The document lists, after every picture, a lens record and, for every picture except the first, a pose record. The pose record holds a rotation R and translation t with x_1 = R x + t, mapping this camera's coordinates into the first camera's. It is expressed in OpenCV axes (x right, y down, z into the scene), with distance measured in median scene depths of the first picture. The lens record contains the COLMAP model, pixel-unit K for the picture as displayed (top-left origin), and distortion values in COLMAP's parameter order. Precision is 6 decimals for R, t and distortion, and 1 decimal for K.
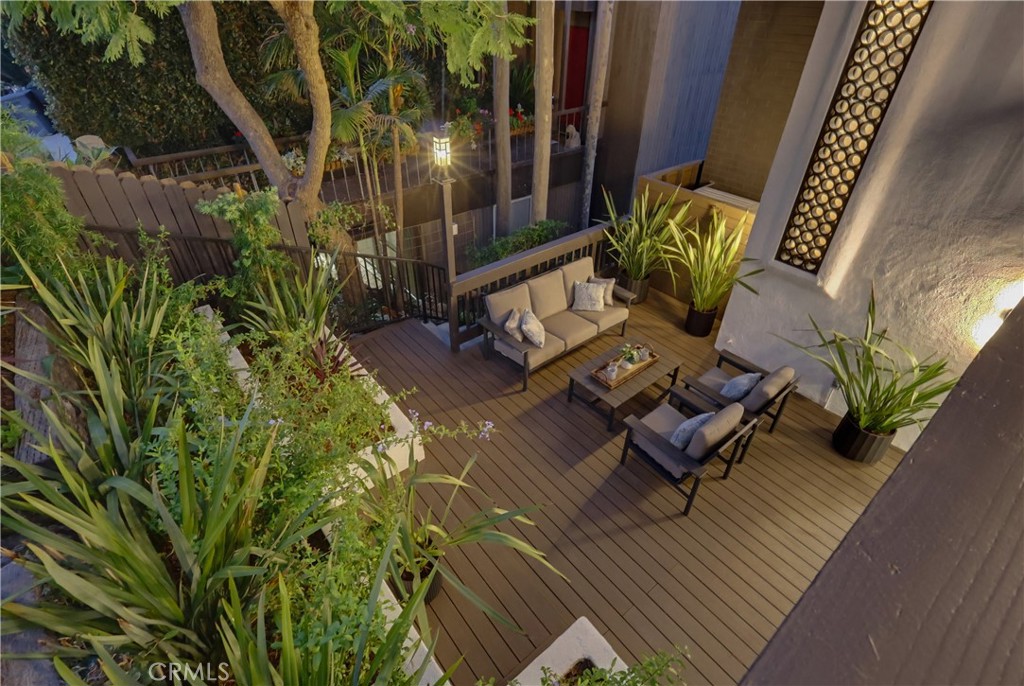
lens RADIAL K [[494.9, 0, 512.2], [0, 494.9, 340.1], [0, 0, 1]] dist [-0.009771, -0.001079]
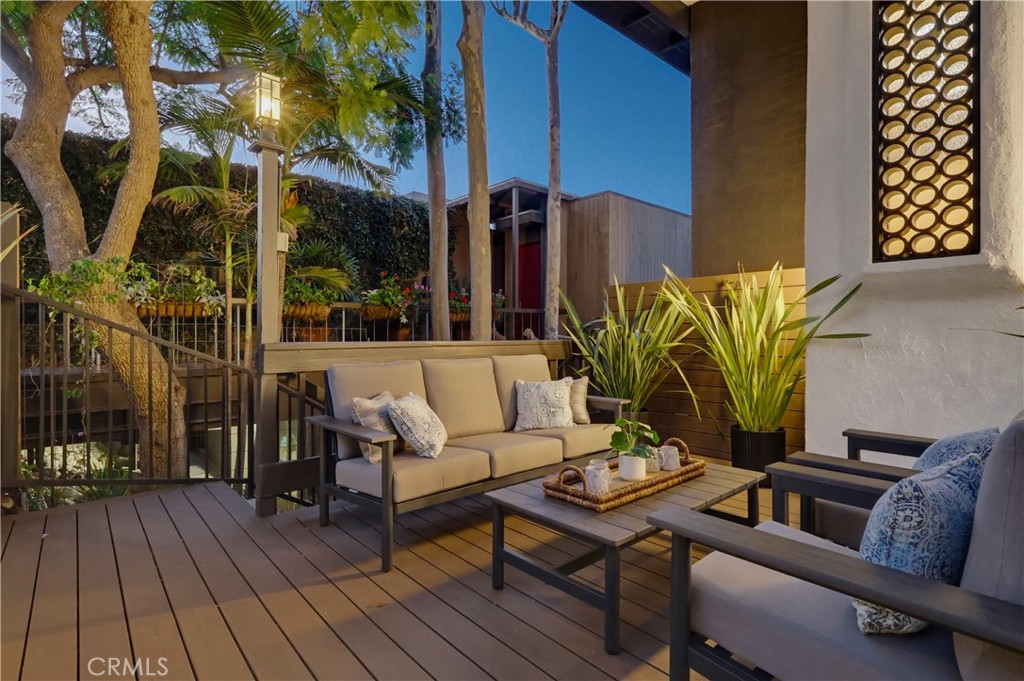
lens RADIAL K [[494.9, 0, 511.2], [0, 494.9, 341.1], [0, 0, 1]] dist [-0.009771, -0.001079]
pose [[0.999415, -0.012301, 0.031921, 0.105445], [0.028891, 0.803174, -0.595043, 0.176694], [-0.018318, 0.595617, 0.803060, 0.536272]]
